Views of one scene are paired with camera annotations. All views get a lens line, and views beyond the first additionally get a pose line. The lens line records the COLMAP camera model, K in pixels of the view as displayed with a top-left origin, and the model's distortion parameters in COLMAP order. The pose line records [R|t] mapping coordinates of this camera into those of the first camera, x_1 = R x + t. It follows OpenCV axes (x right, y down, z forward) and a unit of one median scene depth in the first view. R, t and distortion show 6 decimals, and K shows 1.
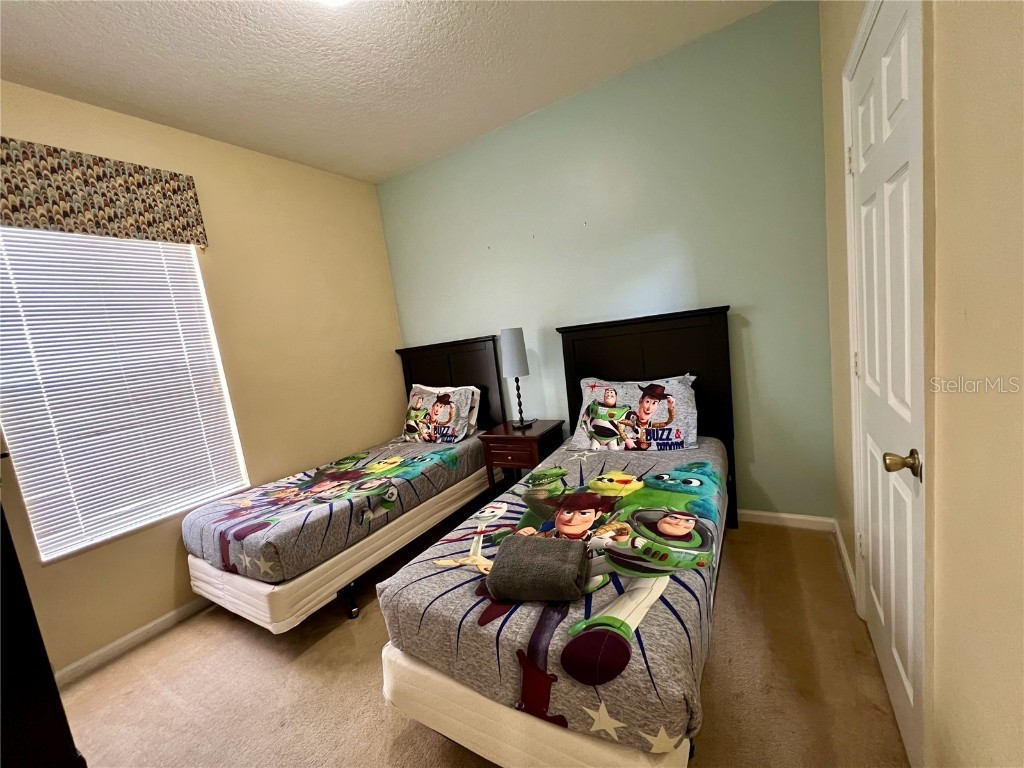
lens RADIAL K [[410.6, 0, 516.0], [0, 410.6, 384.0], [0, 0, 1]] dist [-0.002931, 0.000065]
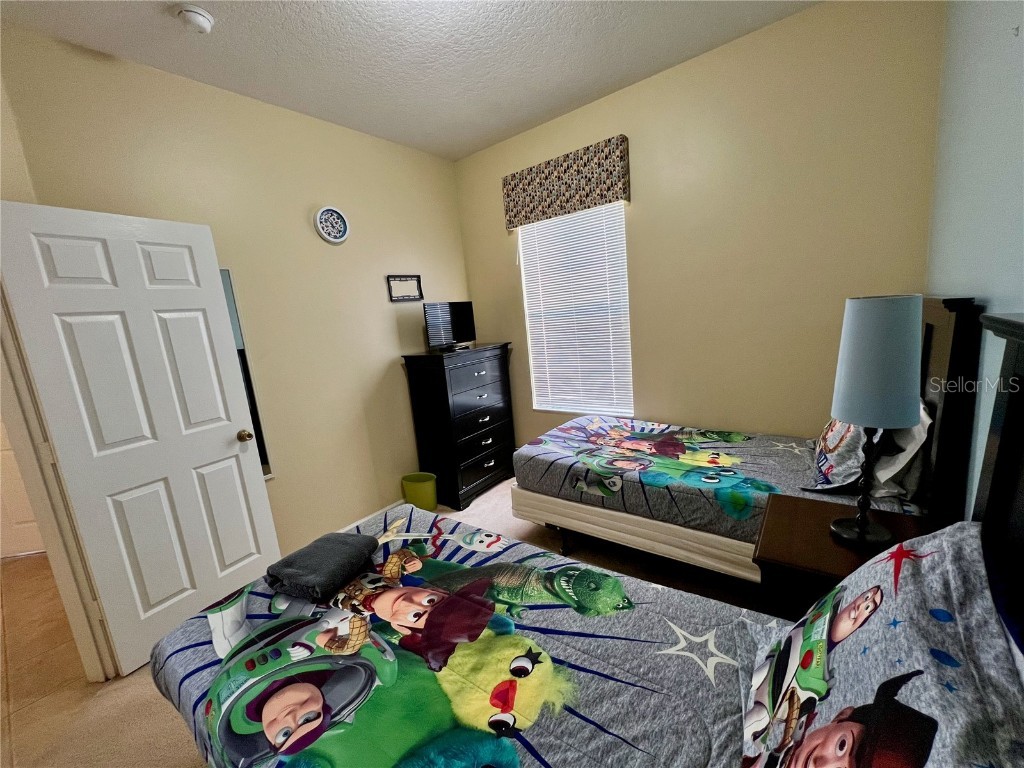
lens RADIAL K [[410.6, 0, 514.3], [0, 410.6, 386.3], [0, 0, 1]] dist [-0.002931, 0.000065]
pose [[-0.098224, 0.311476, -0.945164, 0.561012], [-0.018423, 0.949025, 0.314663, -0.235669], [0.994994, 0.048320, -0.087479, 0.966050]]
